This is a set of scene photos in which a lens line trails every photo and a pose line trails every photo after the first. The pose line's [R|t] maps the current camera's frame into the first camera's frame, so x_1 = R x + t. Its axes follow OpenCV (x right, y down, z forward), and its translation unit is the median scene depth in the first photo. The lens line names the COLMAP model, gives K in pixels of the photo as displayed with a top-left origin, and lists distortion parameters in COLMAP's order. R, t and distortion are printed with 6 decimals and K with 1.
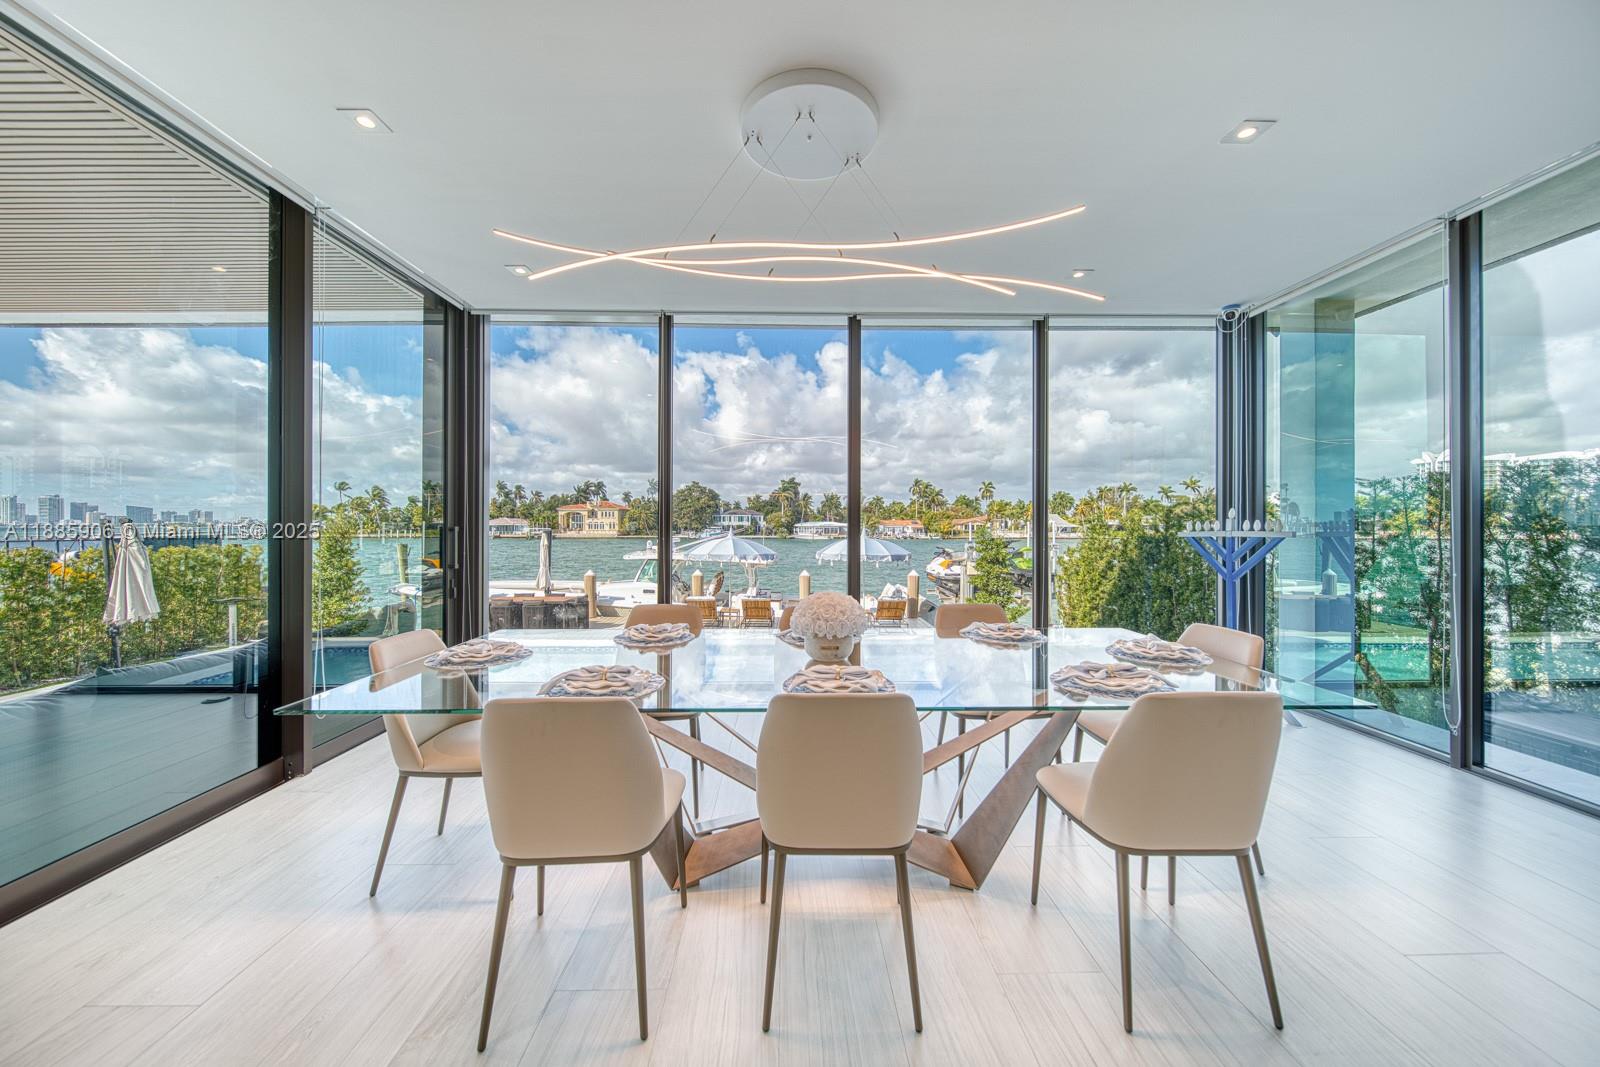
lens RADIAL K [[559.1, 0, 797.5], [0, 559.1, 529.3], [0, 0, 1]] dist [-0.000364, -0.001956]
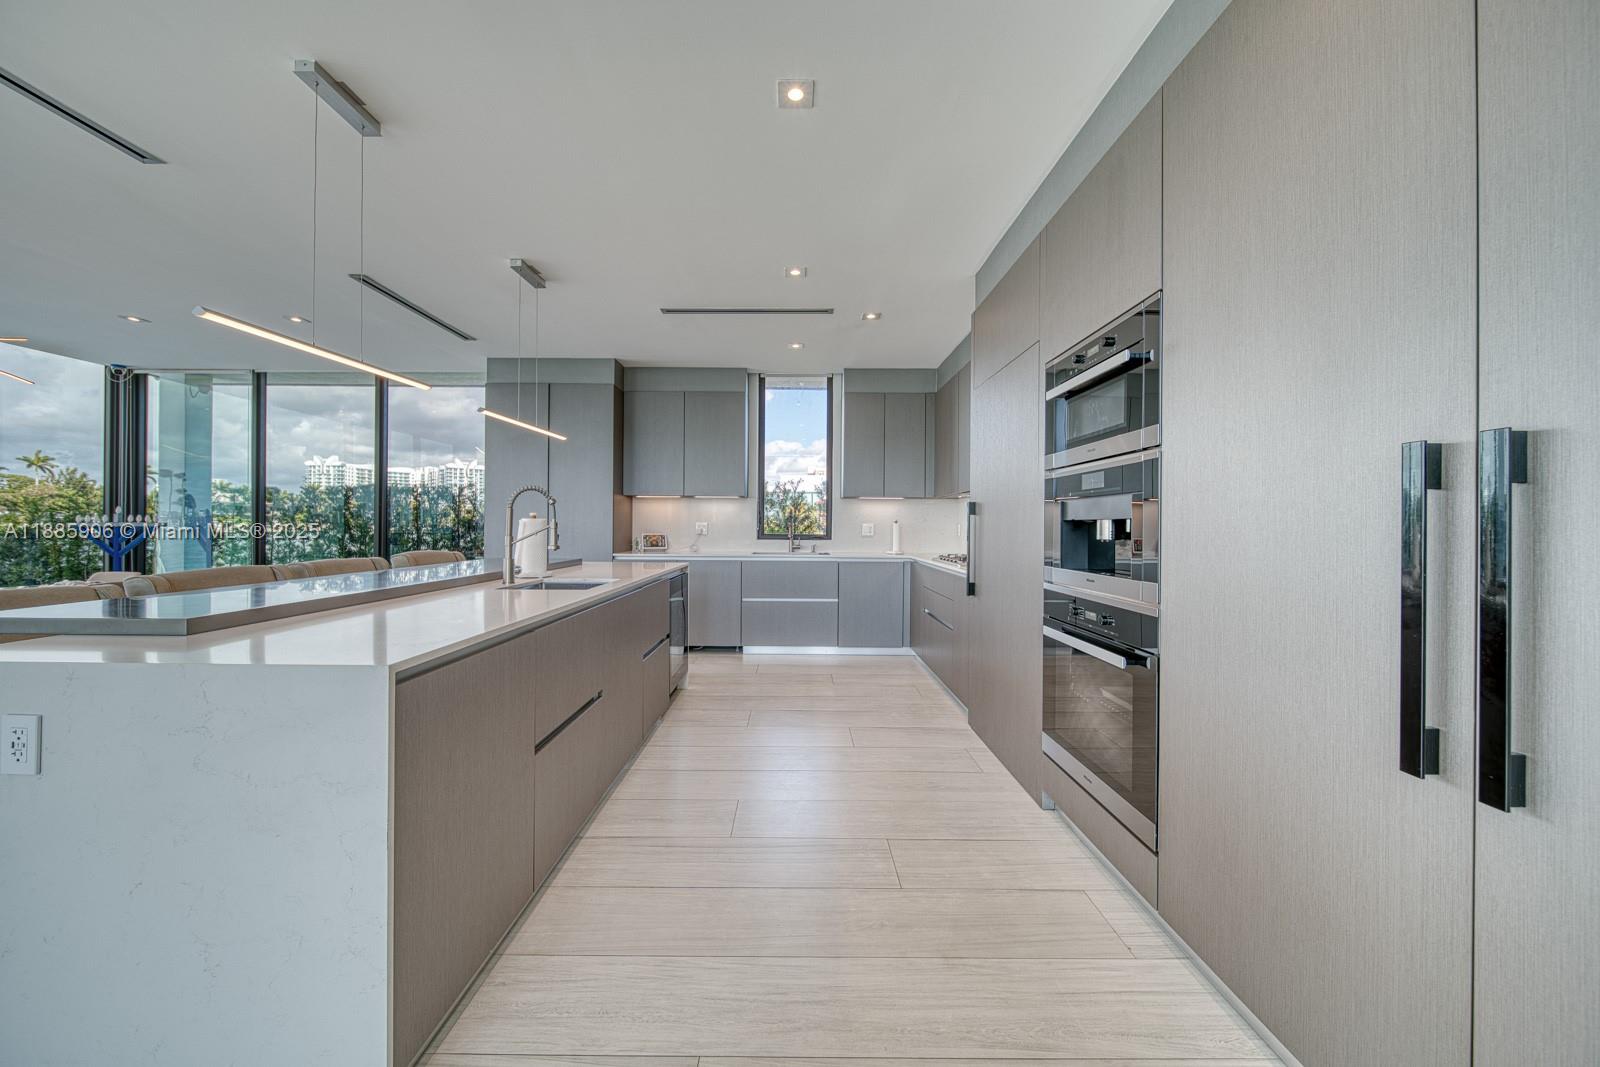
lens RADIAL K [[566.0, 0, 795.6], [0, 566.0, 524.7], [0, 0, 1]] dist [-0.001974, -0.000064]
pose [[0.023186, 0.001124, 0.999731, -0.132192], [-0.004456, 0.999990, -0.001021, 0.000606], [-0.999721, -0.004432, 0.023191, -0.161997]]
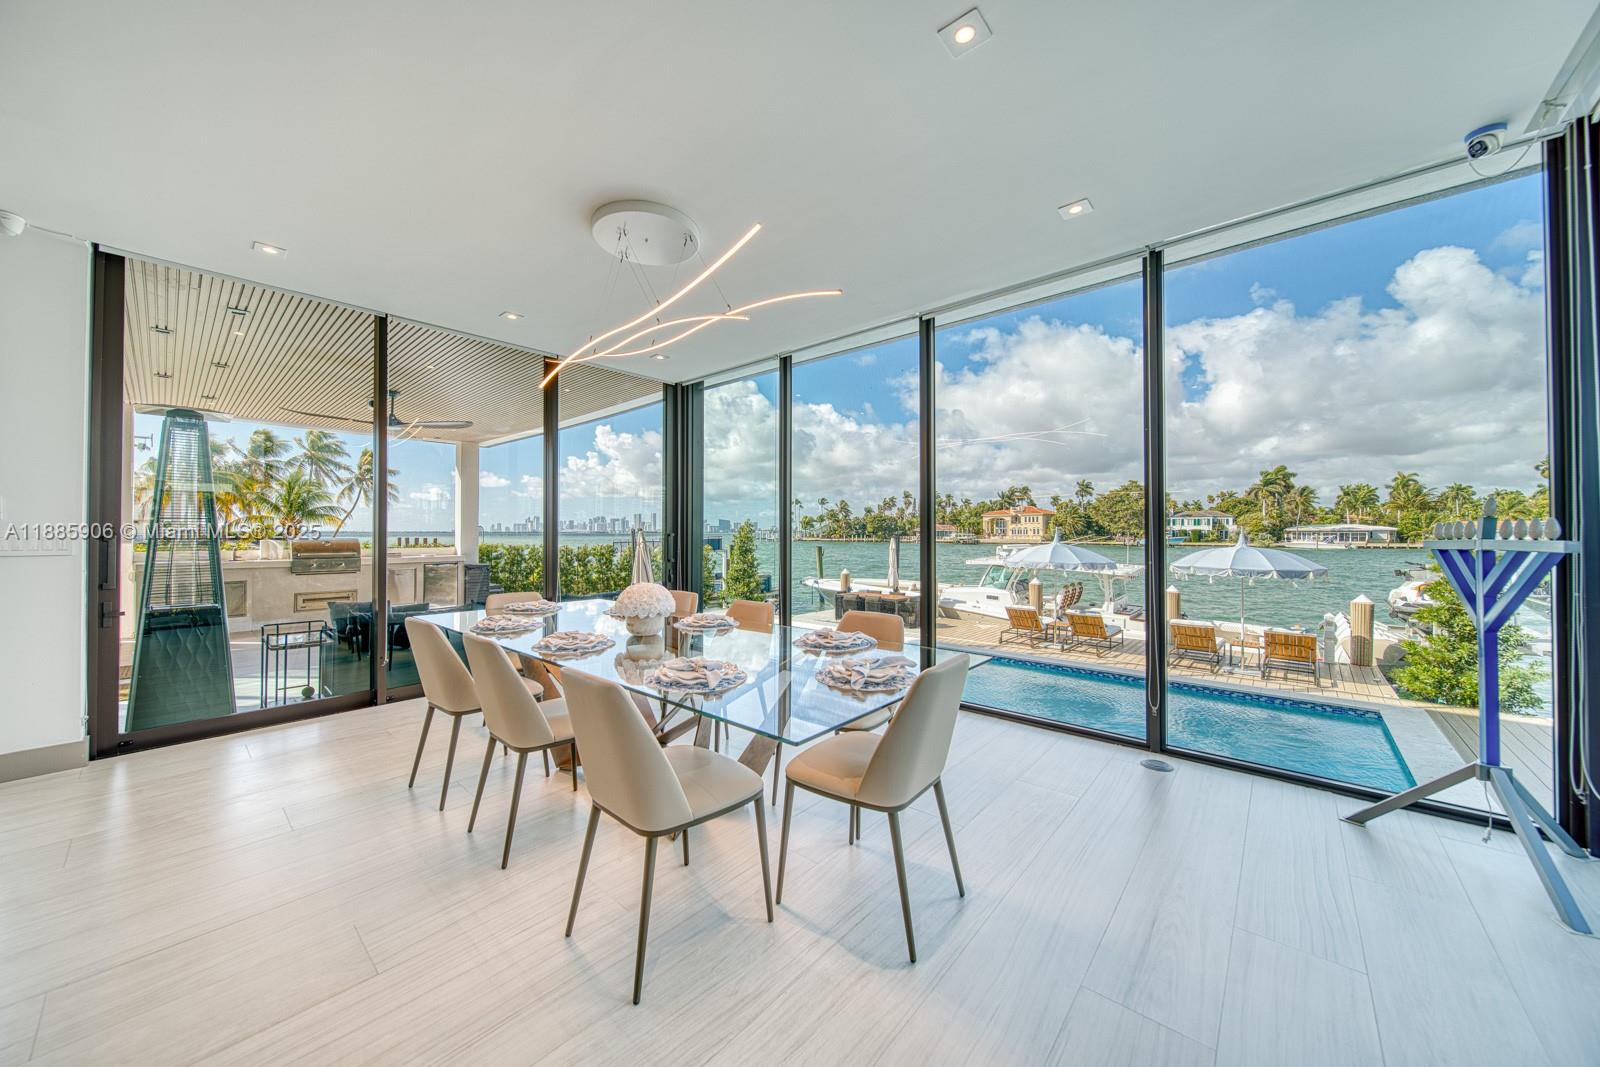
lens RADIAL K [[559.1, 0, 797.5], [0, 559.1, 529.3], [0, 0, 1]] dist [-0.000364, -0.001956]
pose [[0.738655, -0.006285, -0.674054, 0.145054], [-0.000401, 0.999952, -0.009763, 0.000641], [0.674083, 0.007482, 0.738618, 0.038706]]
